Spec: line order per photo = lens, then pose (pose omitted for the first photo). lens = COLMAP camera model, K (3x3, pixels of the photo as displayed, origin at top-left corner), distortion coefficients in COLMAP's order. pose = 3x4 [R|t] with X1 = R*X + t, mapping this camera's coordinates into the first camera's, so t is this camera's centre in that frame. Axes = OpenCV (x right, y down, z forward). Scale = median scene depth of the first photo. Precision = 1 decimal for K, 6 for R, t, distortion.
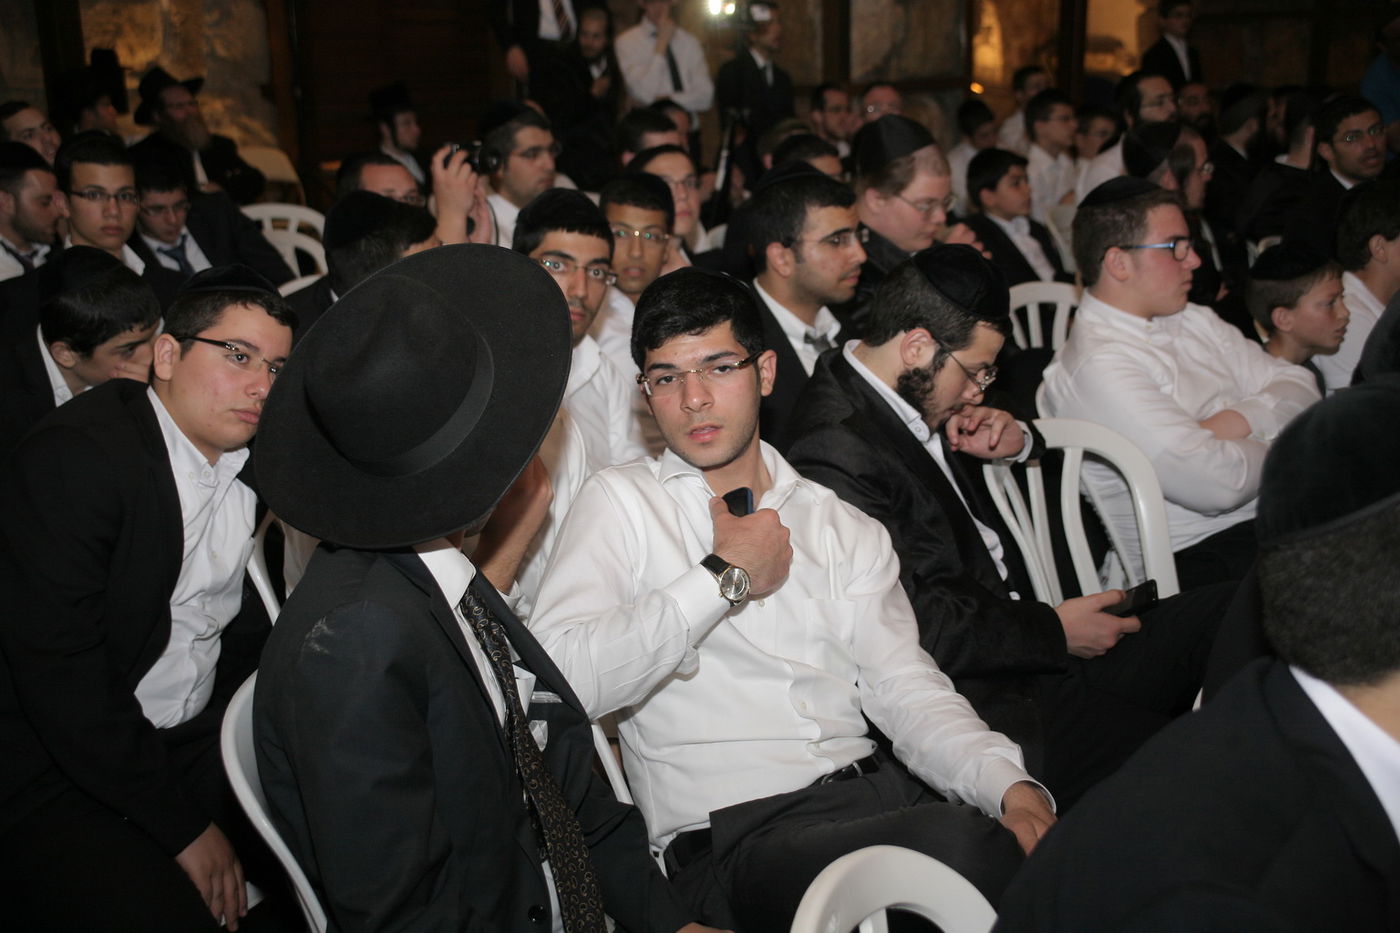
lens RADIAL K [[1897.8, 0, 700.0], [0, 1897.8, 466.5], [0, 0, 1]] dist [-0.030481, 0.701251]
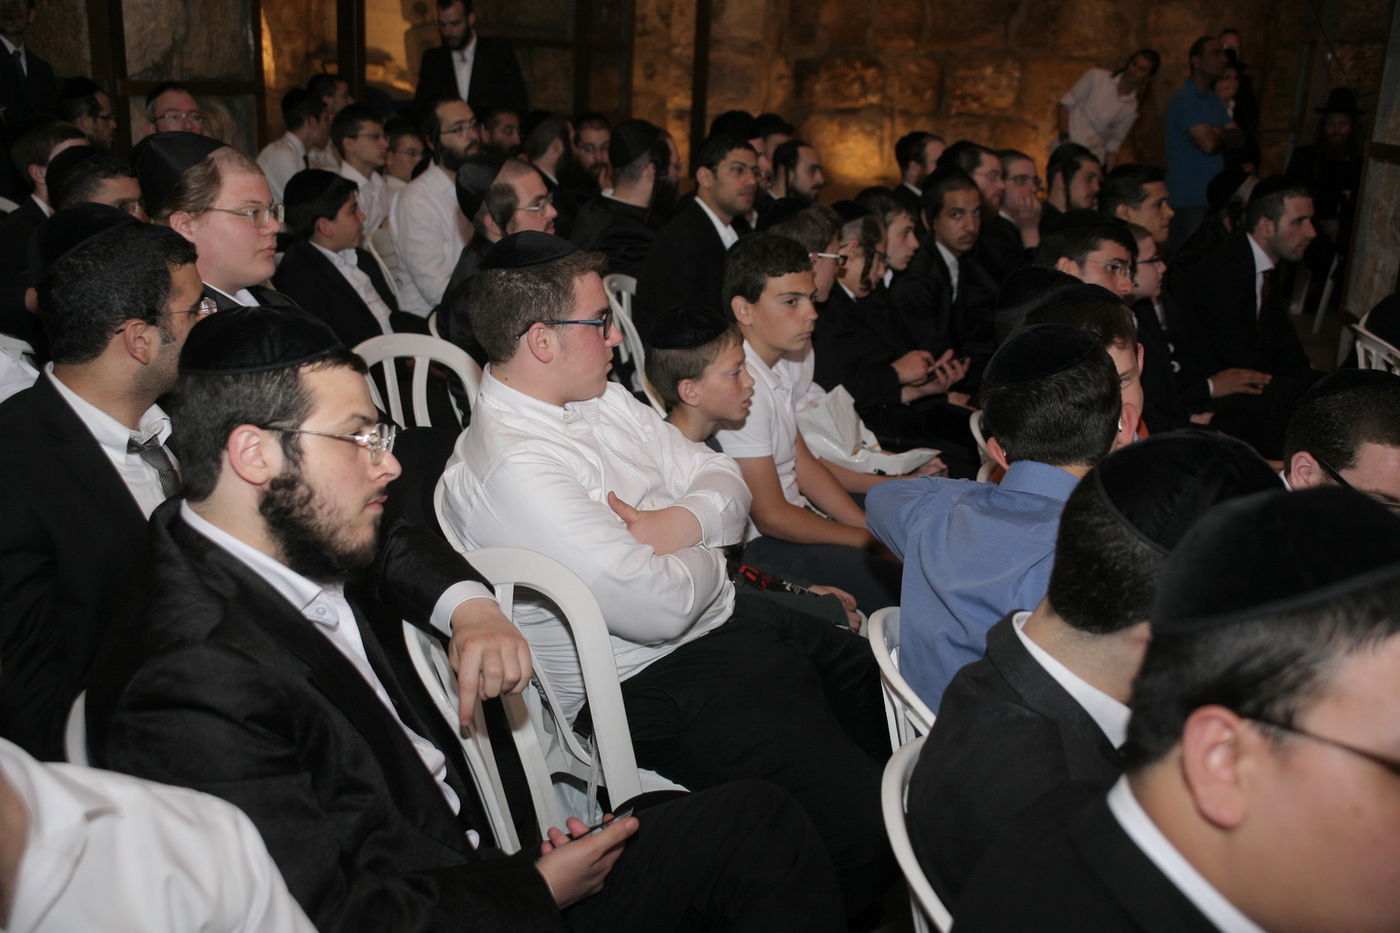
lens RADIAL K [[1623.9, 0, 700.0], [0, 1623.9, 466.5], [0, 0, 1]] dist [-0.075012, 1.018546]
pose [[0.912057, -0.045901, 0.407486, -0.000967], [0.033355, 0.998727, 0.037845, -0.070819], [-0.408705, -0.020925, 0.912427, 0.303095]]
